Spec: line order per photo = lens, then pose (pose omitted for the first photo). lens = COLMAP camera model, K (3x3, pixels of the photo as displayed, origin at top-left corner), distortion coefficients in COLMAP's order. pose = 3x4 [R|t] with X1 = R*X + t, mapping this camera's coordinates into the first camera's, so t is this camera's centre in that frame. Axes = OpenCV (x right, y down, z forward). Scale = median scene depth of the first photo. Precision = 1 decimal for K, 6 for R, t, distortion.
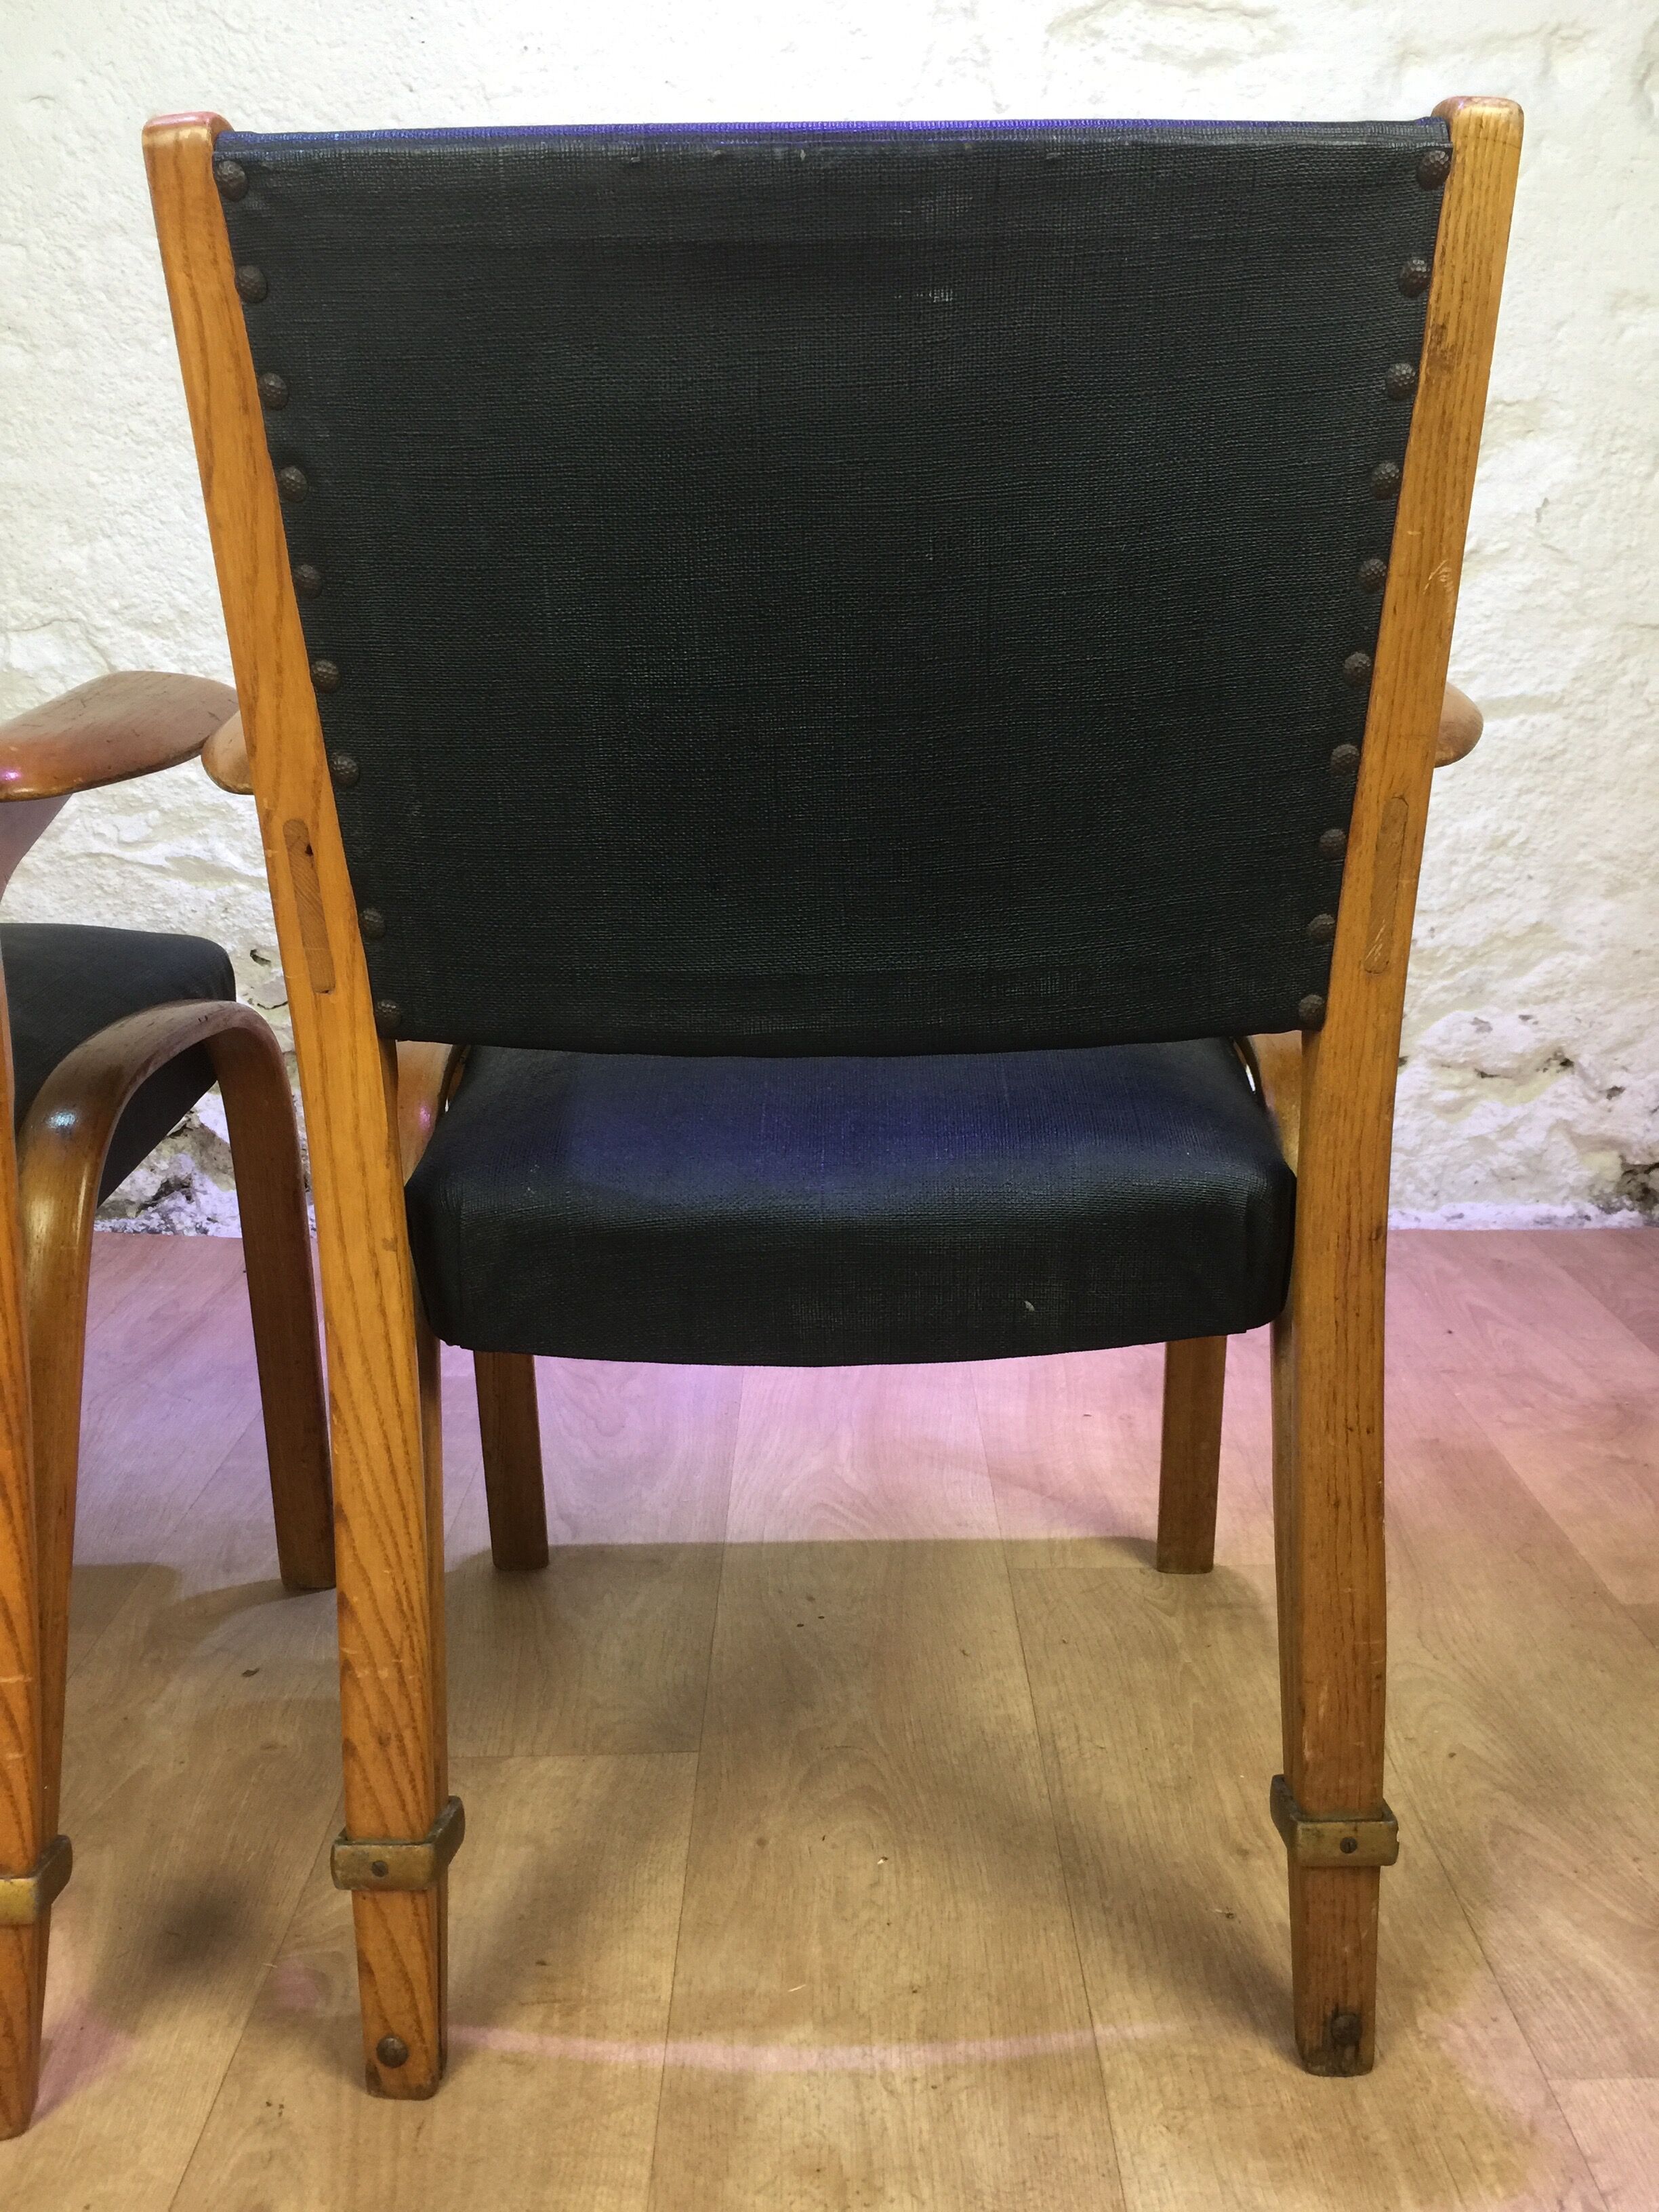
lens RADIAL K [[1891.3, 0, 839.2], [0, 1891.3, 1107.0], [0, 0, 1]] dist [0.073287, -0.109738]
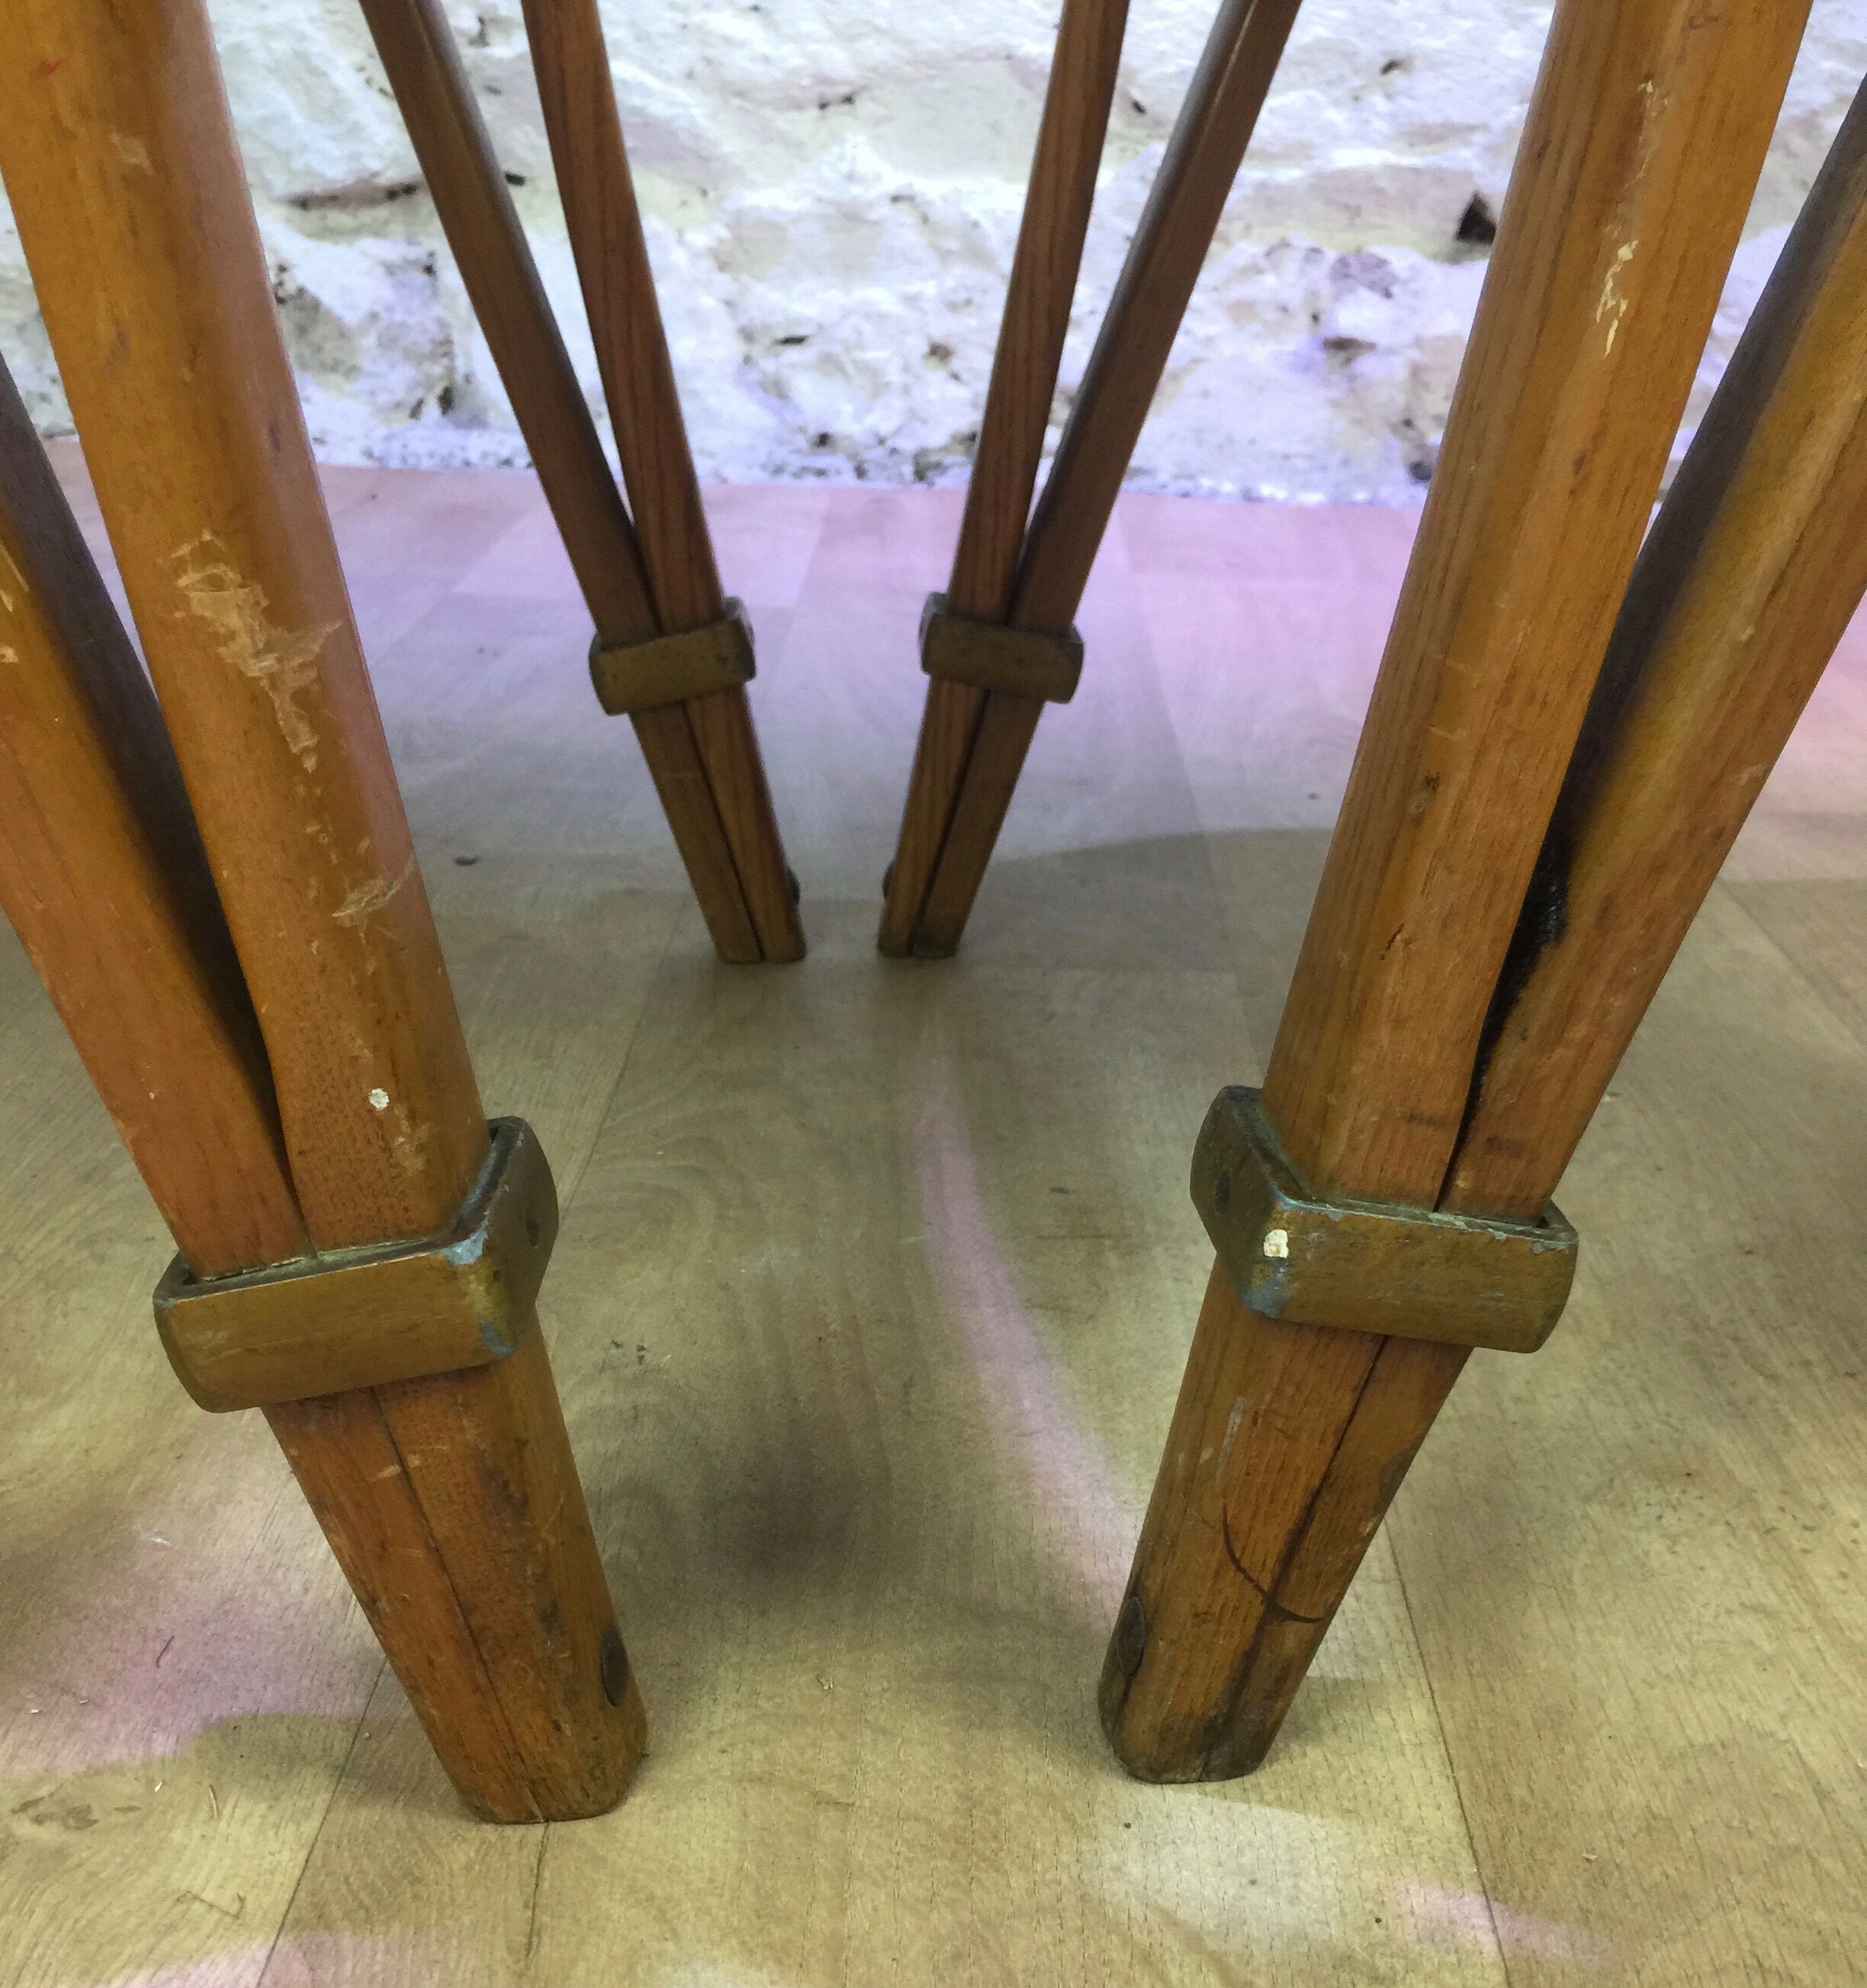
lens RADIAL K [[2163.8, 0, 951.5], [0, 2163.8, 1262.5], [0, 0, 1]] dist [0.003898, 0.000000]
pose [[0.999079, 0.042610, -0.005149, -0.094906], [-0.040136, 0.970034, 0.239631, 0.164318], [0.015206, -0.239203, 0.970850, 0.196383]]
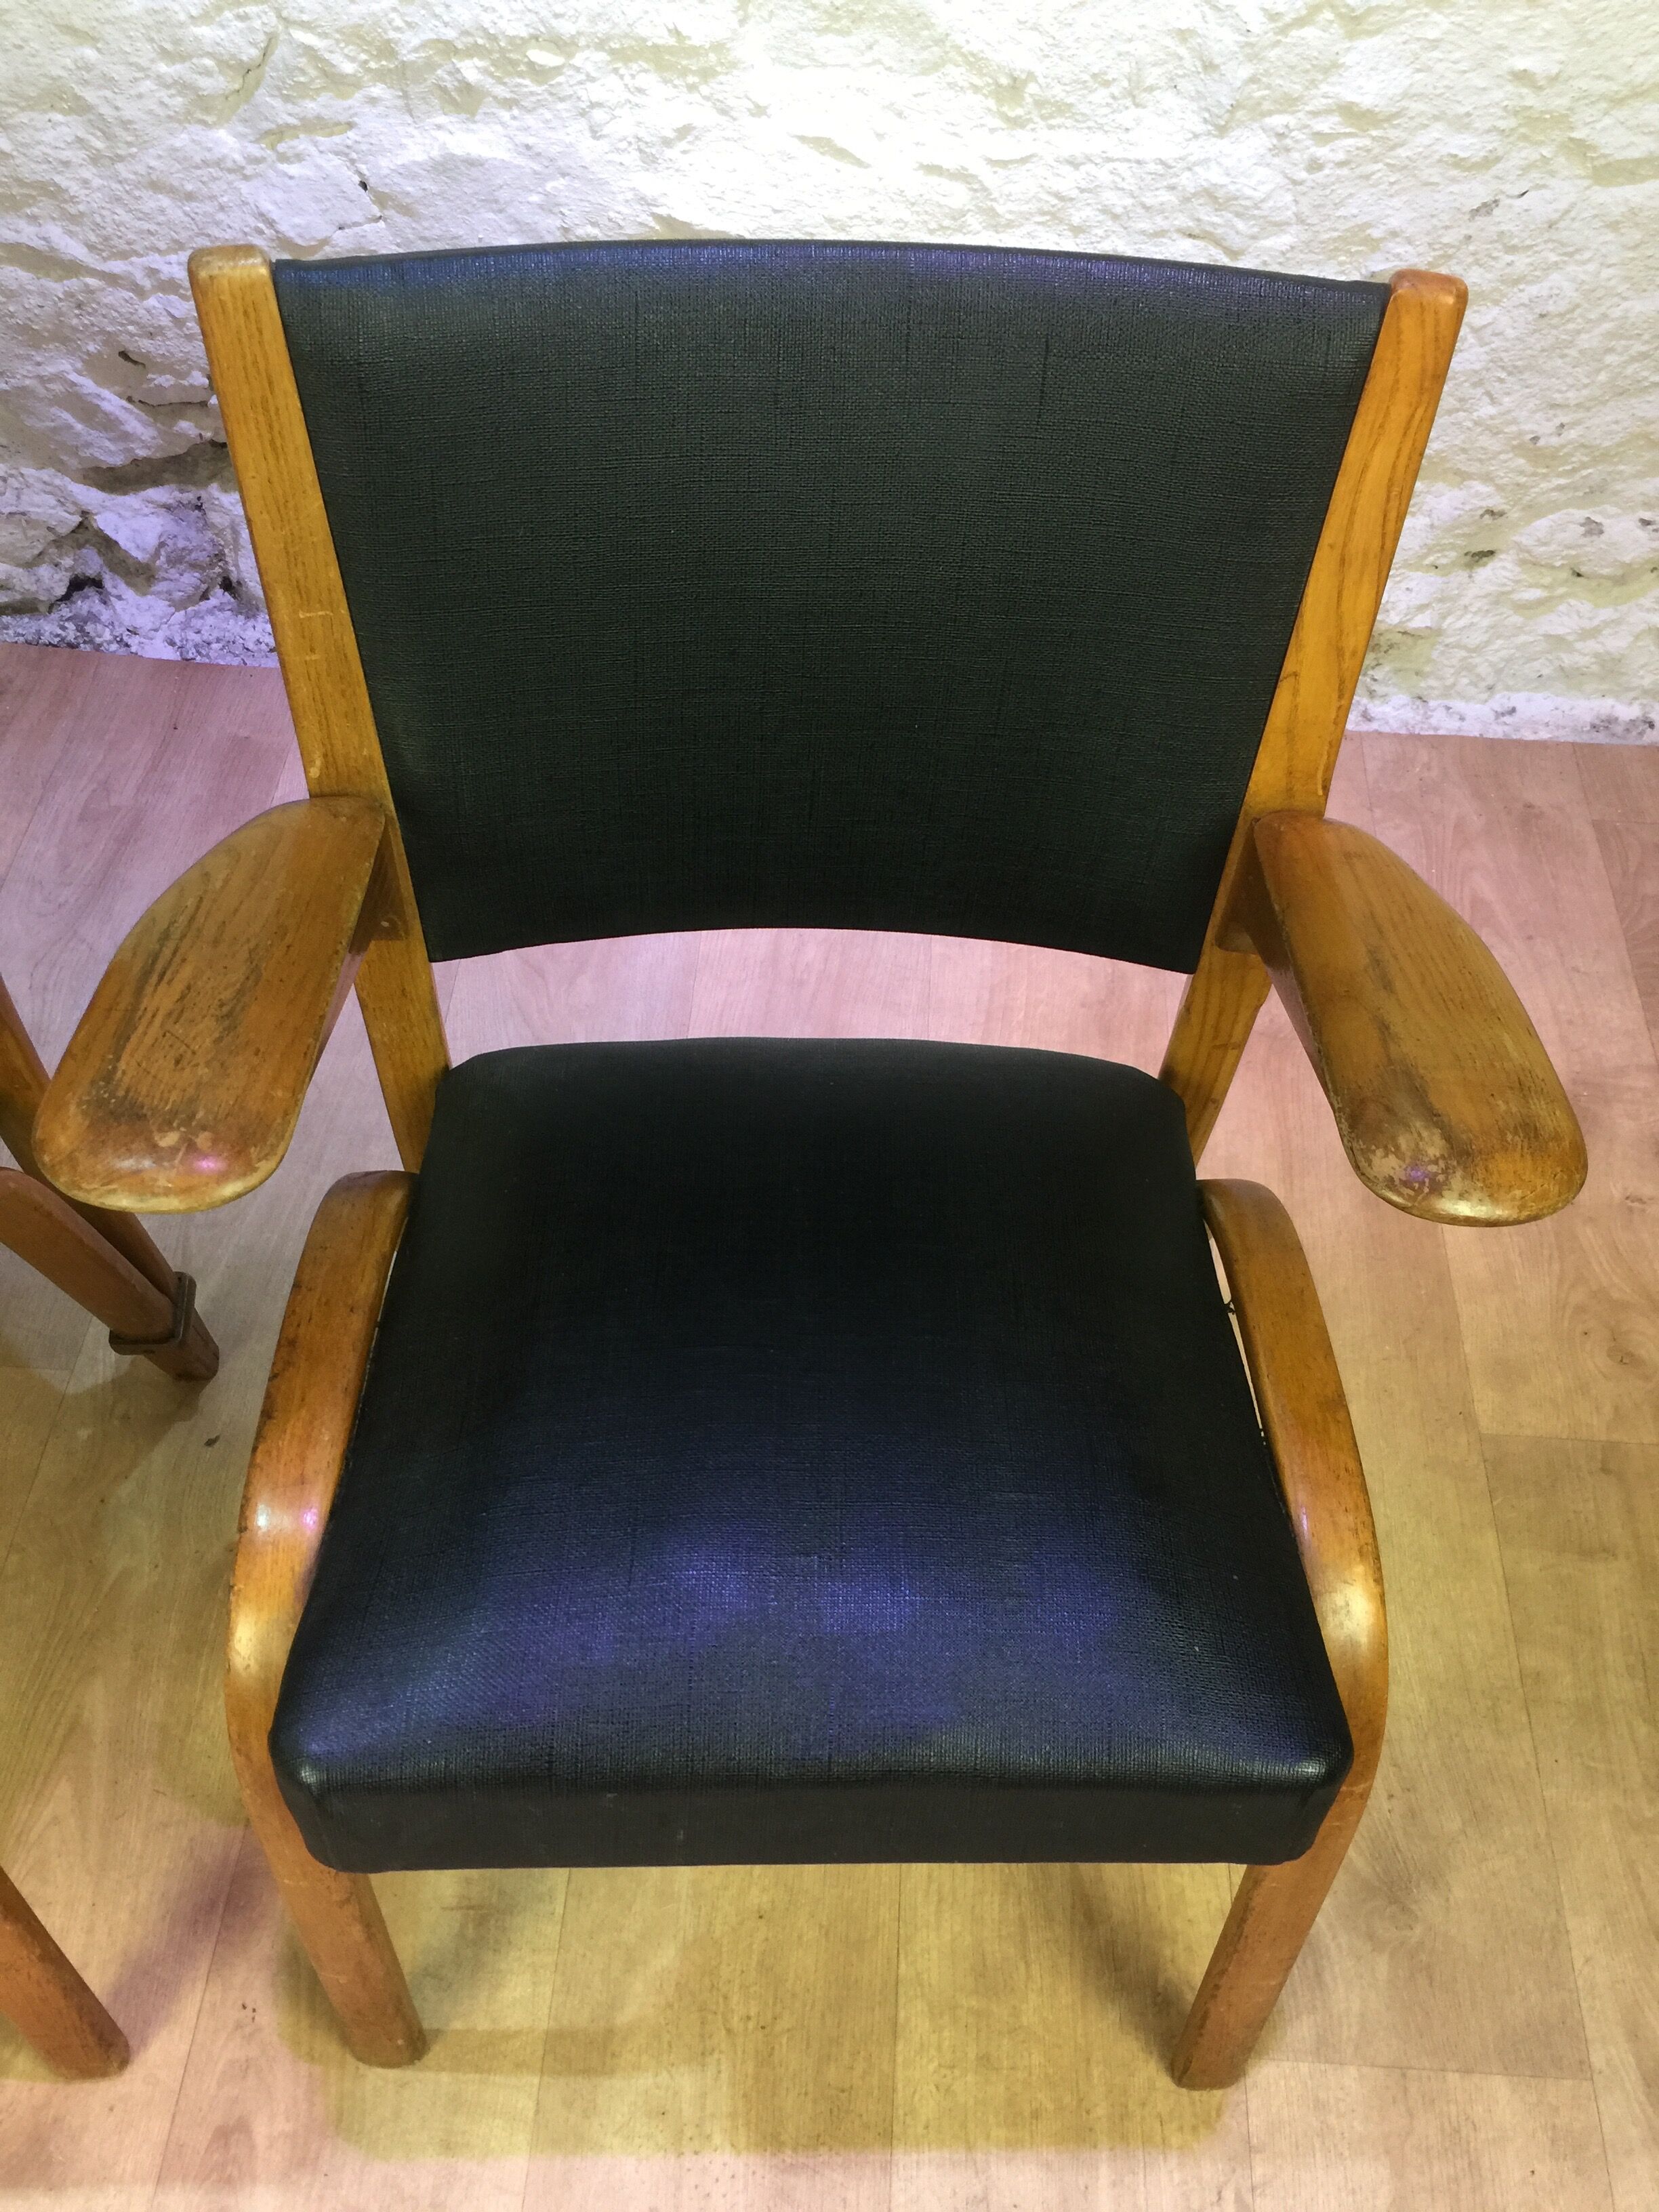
lens RADIAL K [[1891.3, 0, 850.0], [0, 1891.3, 1117.5], [0, 0, 1]] dist [0.073287, -0.109738]
pose [[0.997681, 0.067857, -0.005225, 0.034635], [-0.051104, 0.797647, 0.600956, -0.351996], [0.044947, -0.599296, 0.799265, 0.164748]]
